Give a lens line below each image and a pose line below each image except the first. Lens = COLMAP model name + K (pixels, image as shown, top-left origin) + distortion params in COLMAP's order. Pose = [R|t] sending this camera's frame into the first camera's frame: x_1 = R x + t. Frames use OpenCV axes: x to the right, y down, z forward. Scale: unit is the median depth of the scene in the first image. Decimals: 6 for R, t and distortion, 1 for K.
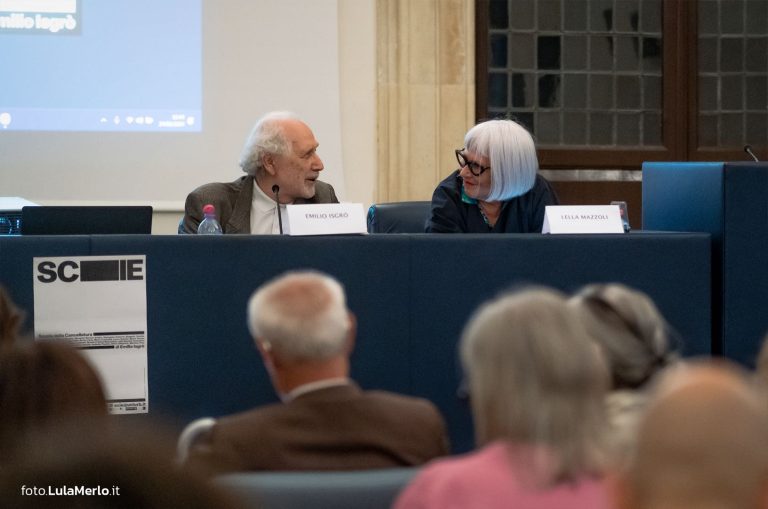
lens RADIAL K [[3538.0, 0, 384.0], [0, 3538.0, 254.5], [0, 0, 1]] dist [0.364872, 5.845847]
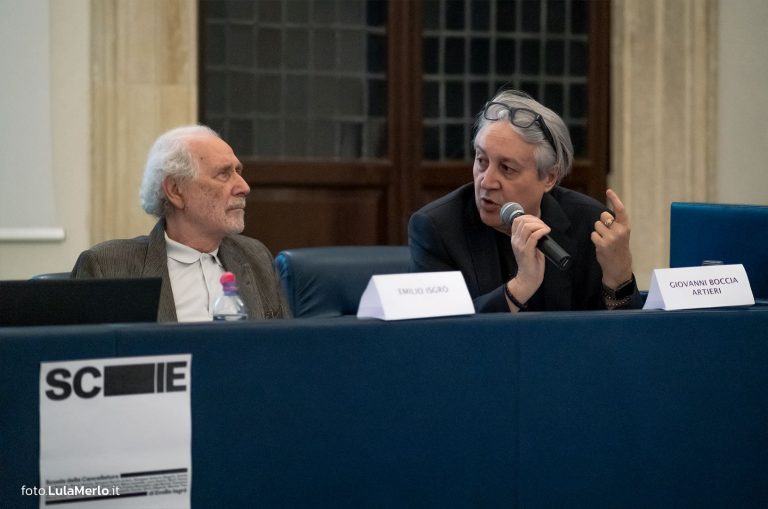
lens RADIAL K [[2953.5, 0, 384.0], [0, 2953.5, 254.5], [0, 0, 1]] dist [0.210715, 0.665862]
pose [[0.950237, -0.003882, 0.311505, -0.200495], [-0.001473, 0.999855, 0.016955, -0.027403], [-0.311525, -0.016570, 0.950093, 0.443566]]
